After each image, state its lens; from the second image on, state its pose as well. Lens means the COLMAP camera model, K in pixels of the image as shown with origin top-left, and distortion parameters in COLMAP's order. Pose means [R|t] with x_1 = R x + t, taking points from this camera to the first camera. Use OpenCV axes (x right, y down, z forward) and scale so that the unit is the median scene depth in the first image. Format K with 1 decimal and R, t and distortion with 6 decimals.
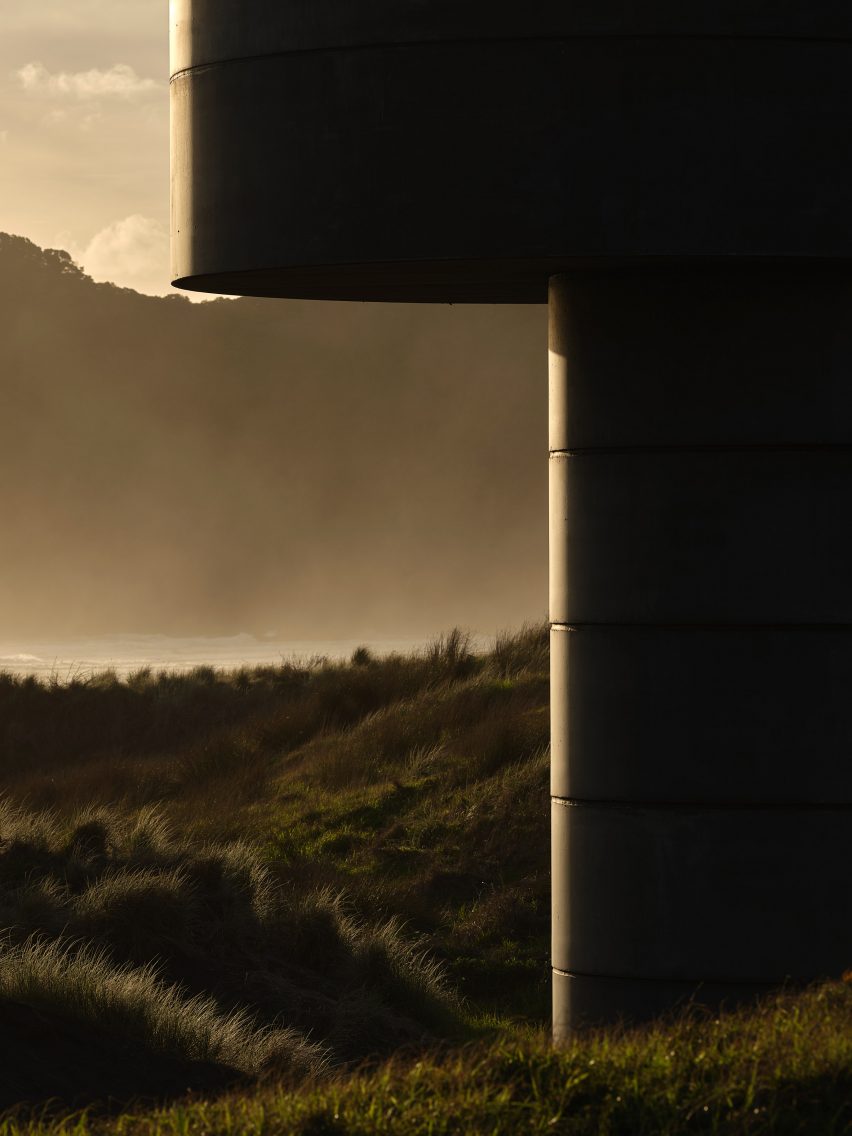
lens RADIAL K [[6095.4, 0, 430.3], [0, 6095.4, 571.5], [0, 0, 1]] dist [-0.240133, 0.000000]
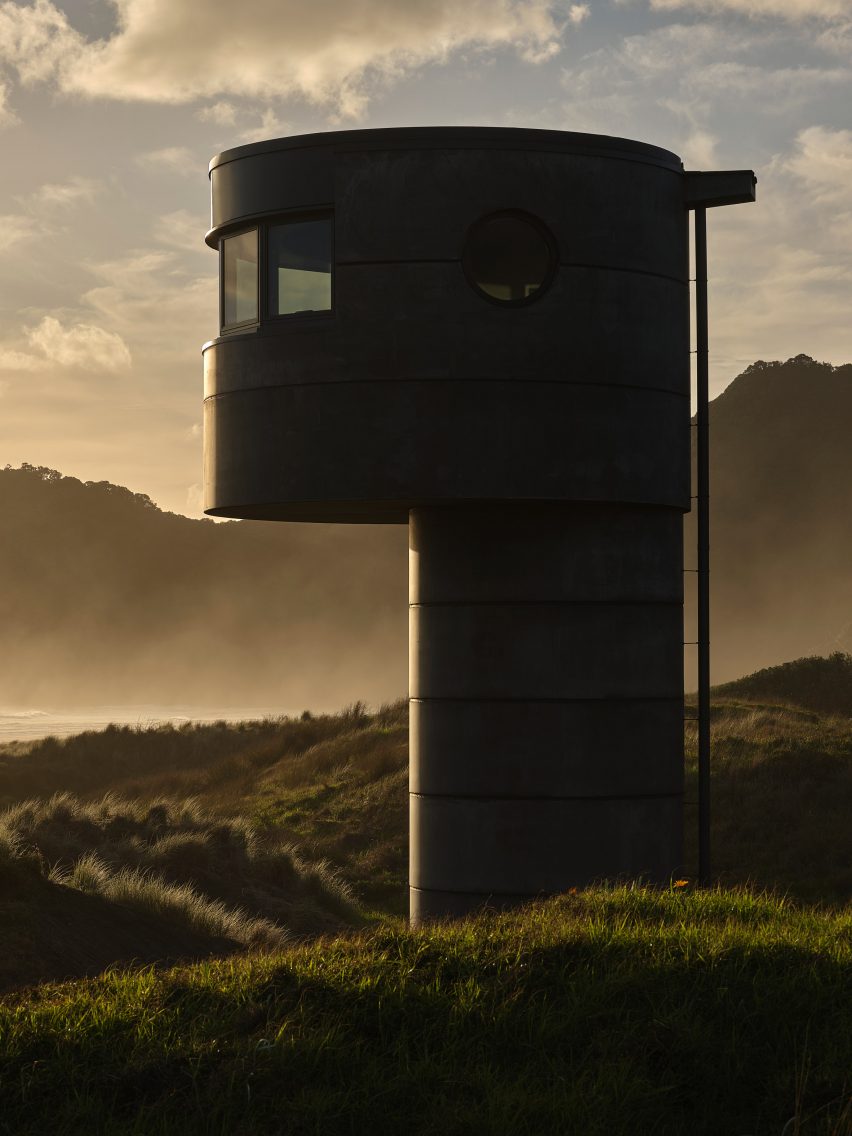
lens RADIAL K [[6095.4, 0, 423.7], [0, 6095.4, 566.6], [0, 0, 1]] dist [-0.240133, 0.000000]
pose [[0.999704, 0.004096, 0.023978, -0.020169], [-0.003224, 0.999335, -0.036312, 0.035533], [-0.024111, 0.036224, 0.999053, -0.834859]]
